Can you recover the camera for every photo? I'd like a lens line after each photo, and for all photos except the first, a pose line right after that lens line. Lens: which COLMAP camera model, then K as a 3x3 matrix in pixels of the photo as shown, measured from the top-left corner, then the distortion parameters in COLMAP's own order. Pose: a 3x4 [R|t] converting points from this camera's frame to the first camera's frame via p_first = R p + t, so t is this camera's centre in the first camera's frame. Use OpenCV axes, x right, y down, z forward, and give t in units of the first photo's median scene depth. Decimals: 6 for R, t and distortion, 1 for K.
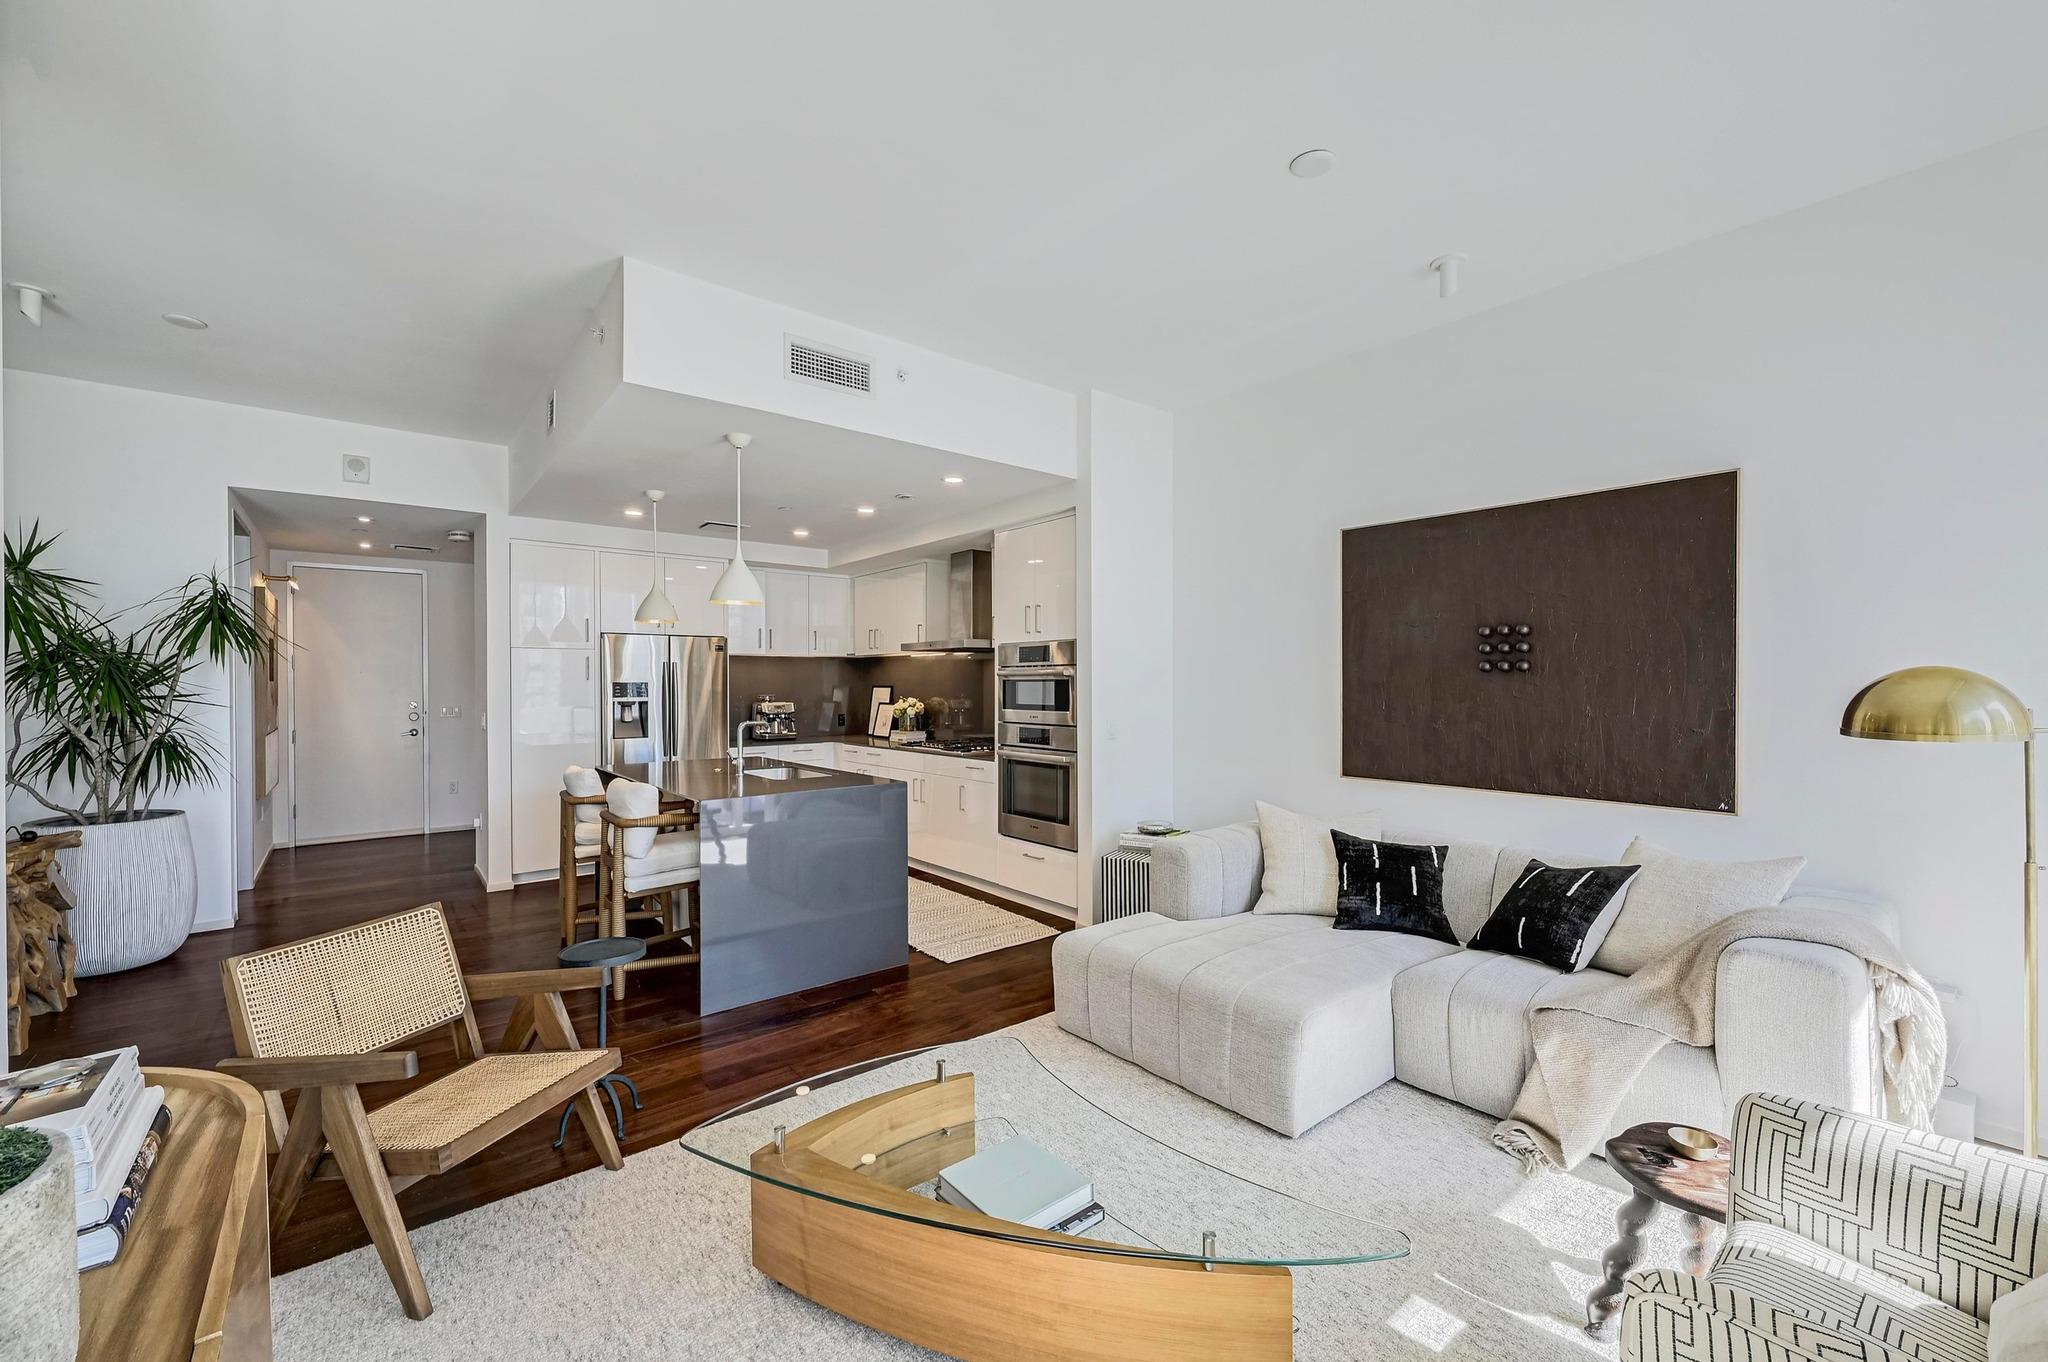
lens RADIAL K [[813.0, 0, 1018.2], [0, 813.0, 683.9], [0, 0, 1]] dist [0.000309, 0.000432]
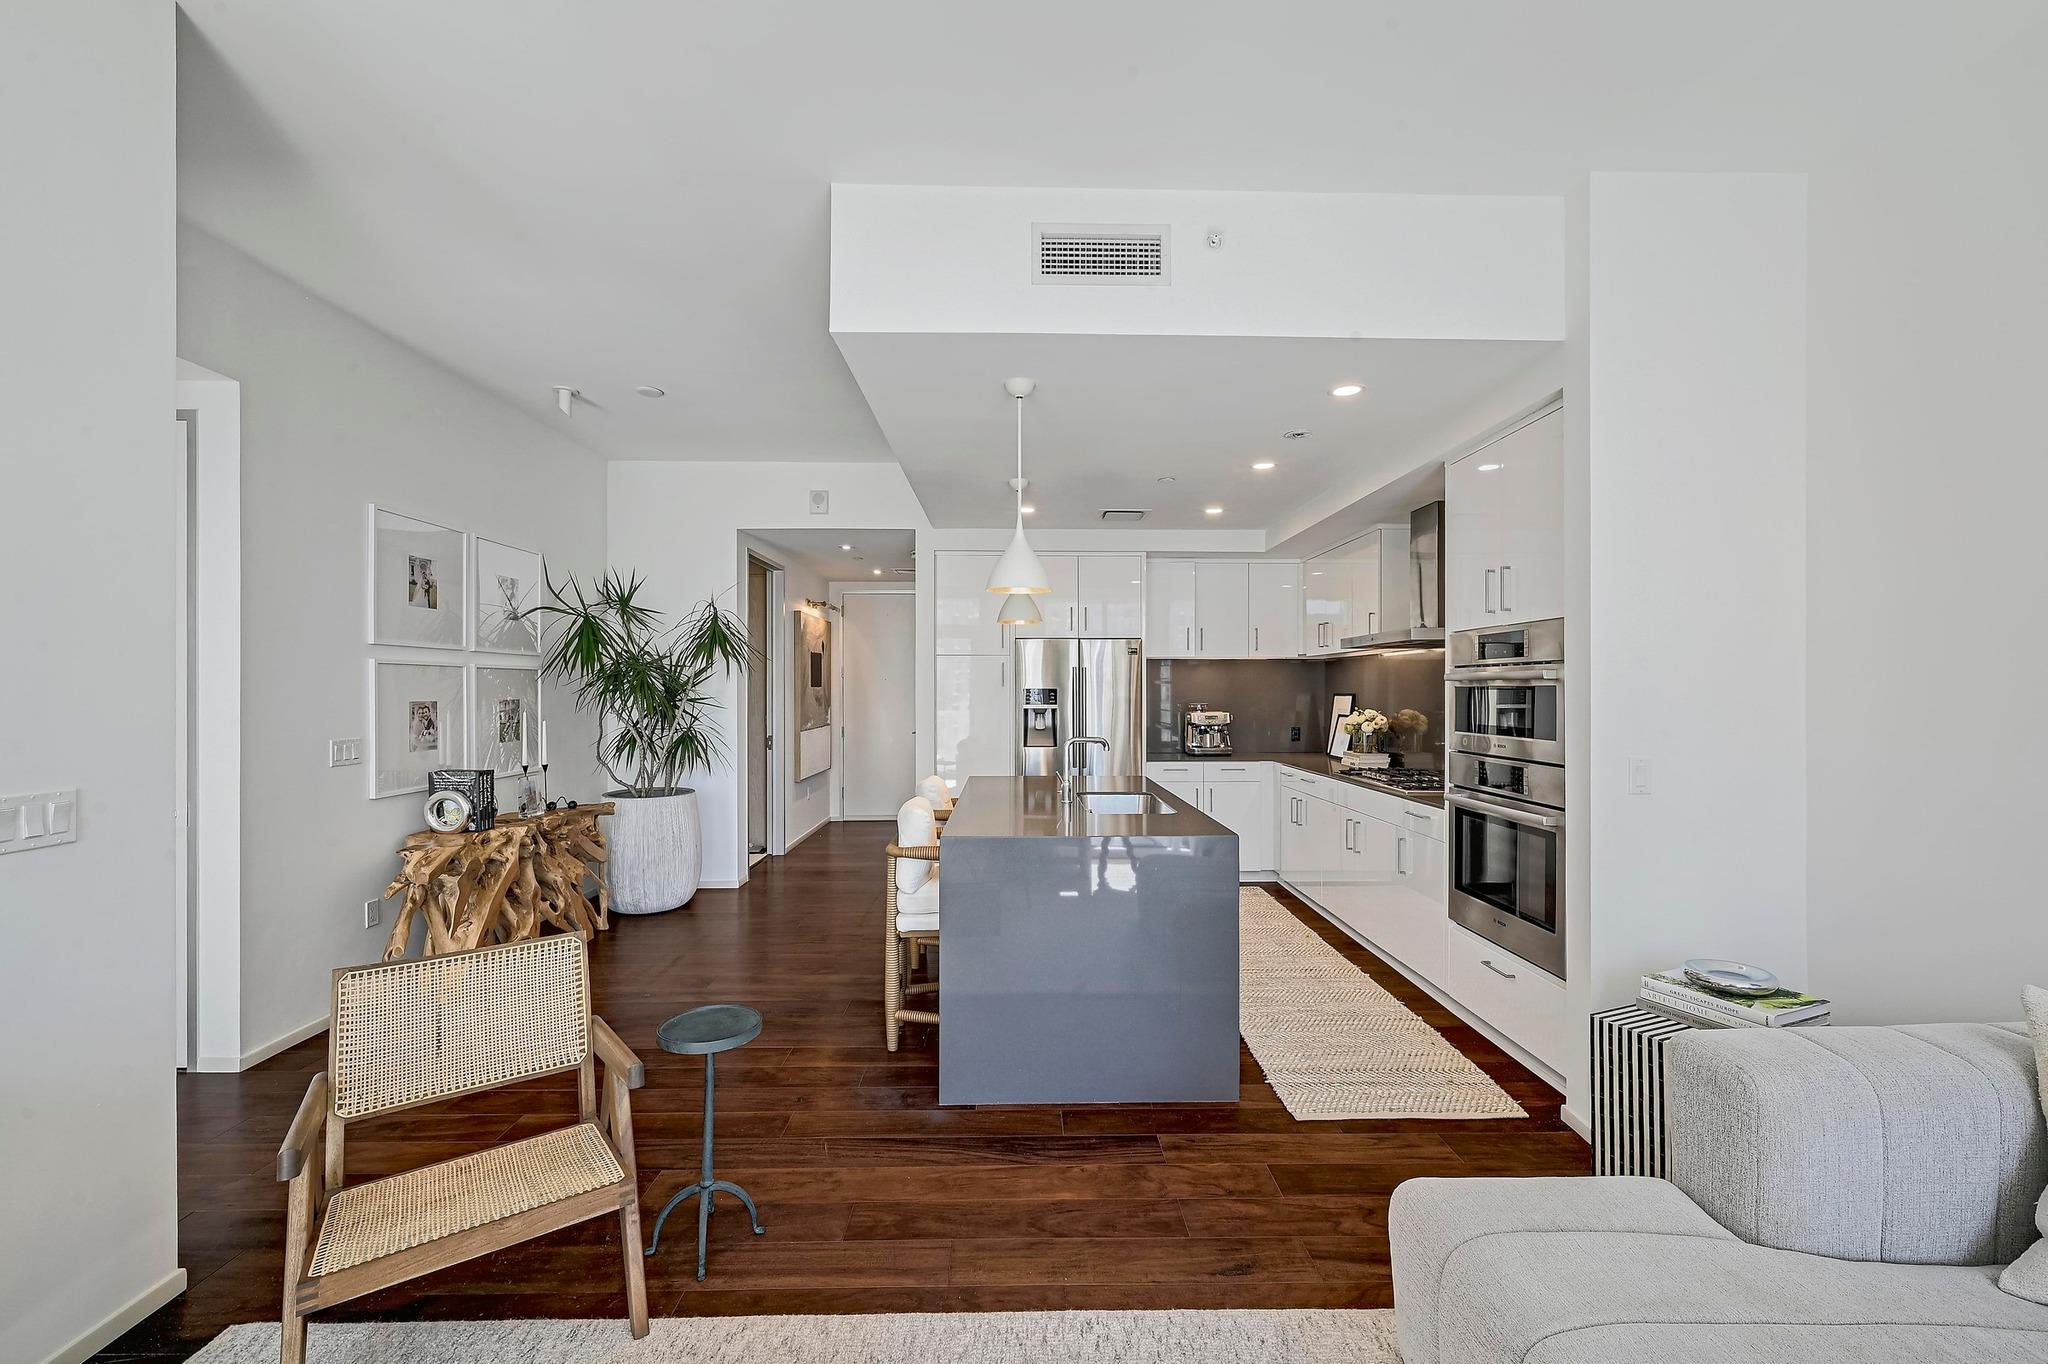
lens RADIAL K [[806.9, 0, 1022.7], [0, 806.9, 685.7], [0, 0, 1]] dist [-0.000348, 0.000092]
pose [[0.785394, 0.000116, -0.618996, 0.121363], [-0.002667, 0.999991, -0.003197, -0.003028], [0.618991, 0.004161, 0.785387, 0.302919]]
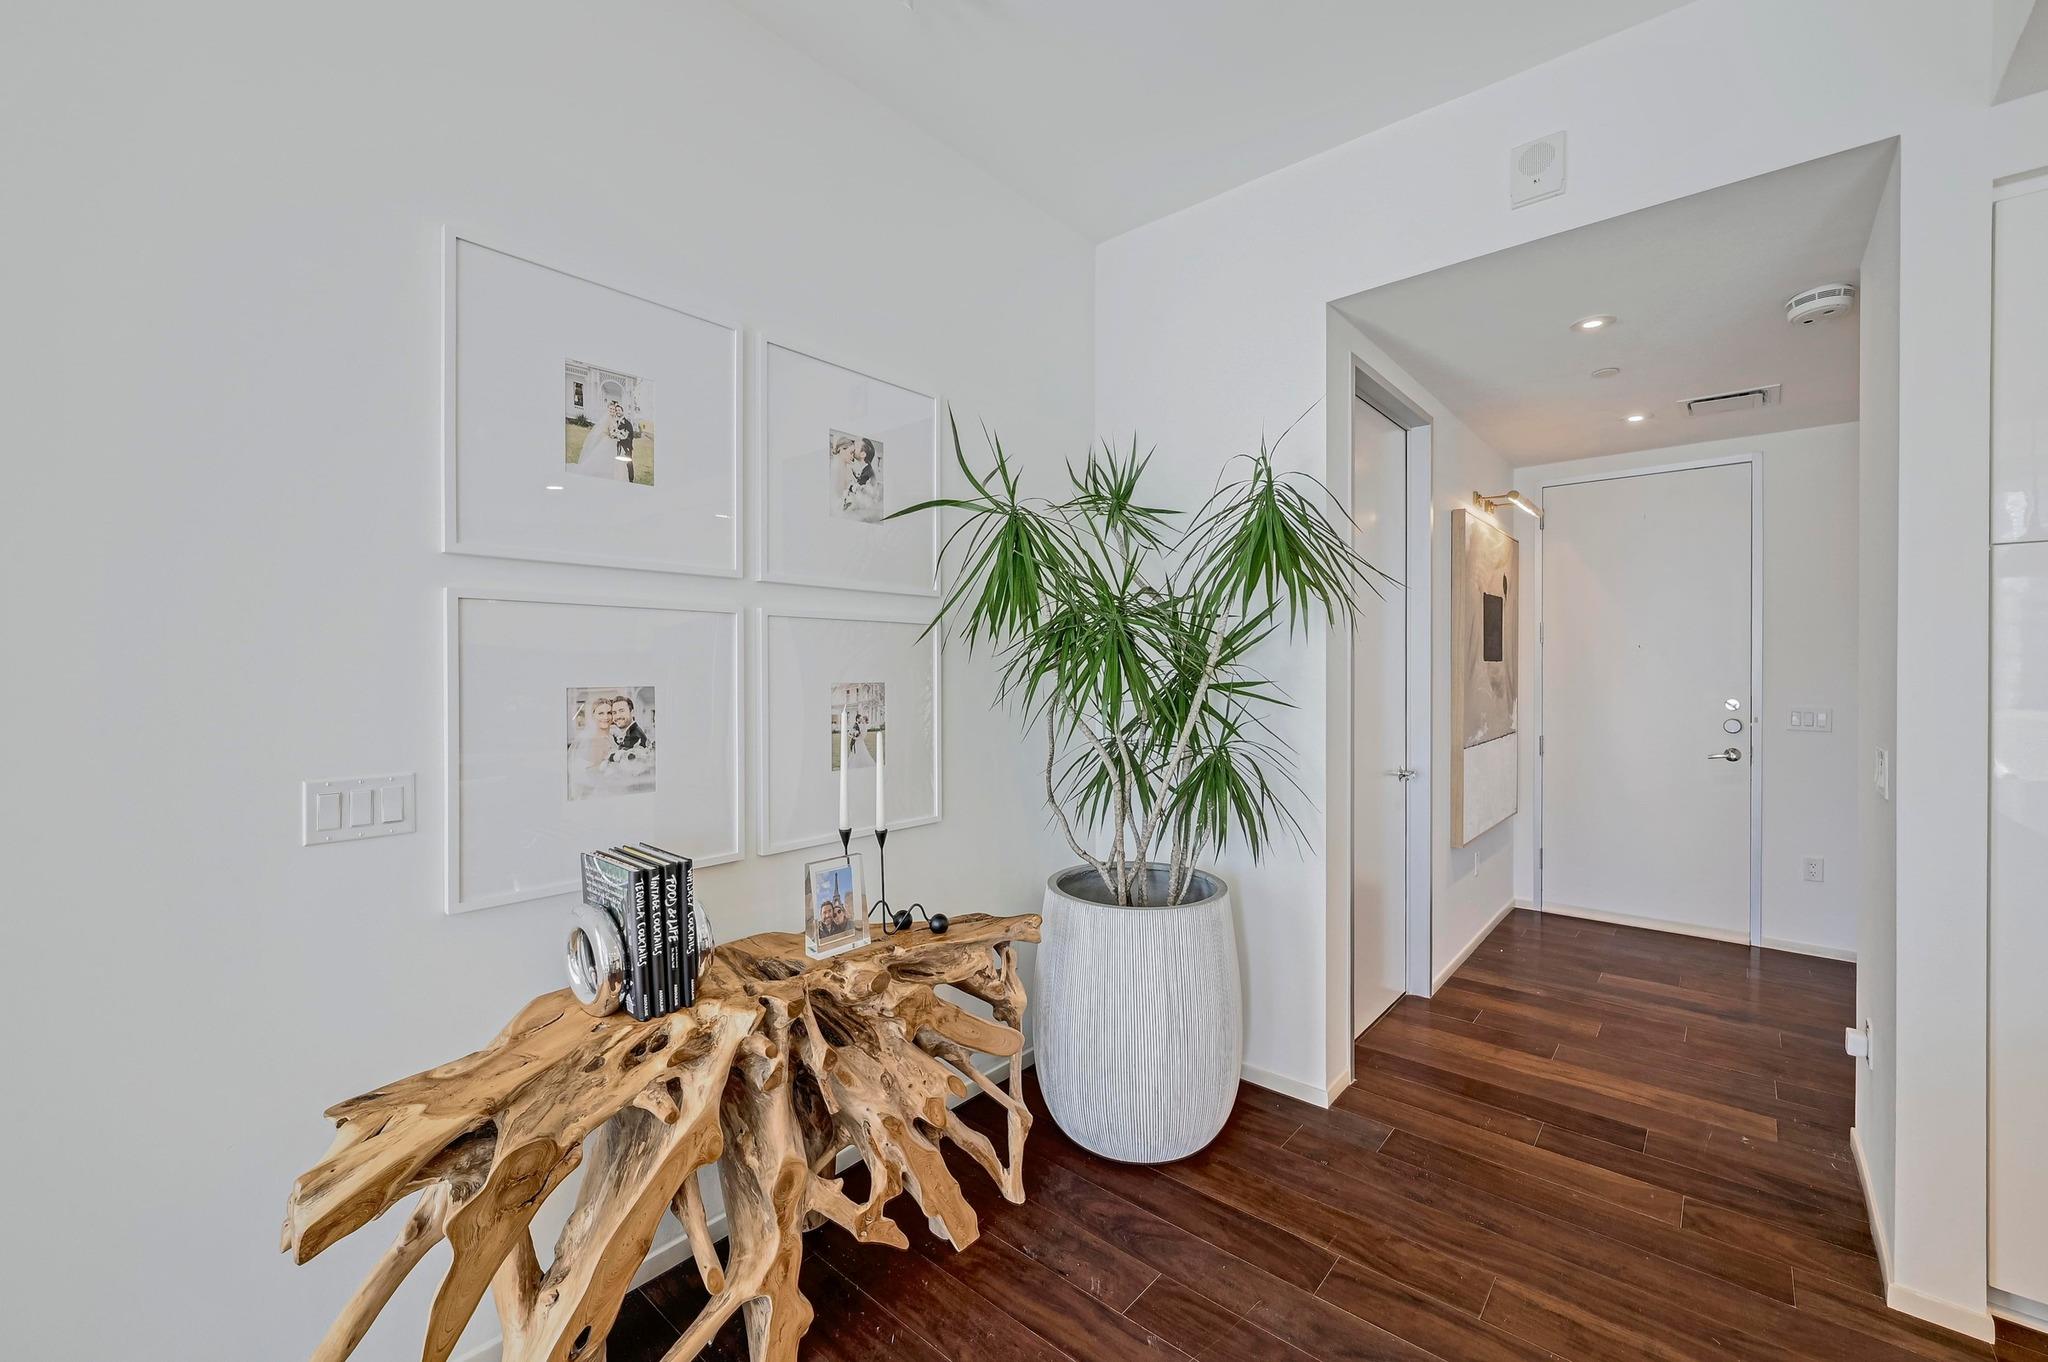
lens RADIAL K [[813.8, 0, 1021.6], [0, 813.8, 671.1], [0, 0, 1]] dist [0.000975, 0.000209]
pose [[0.172625, 0.008062, -0.984955, -0.452430], [-0.003665, 0.999965, 0.007543, 0.001784], [0.984981, 0.002308, 0.172648, 0.685979]]
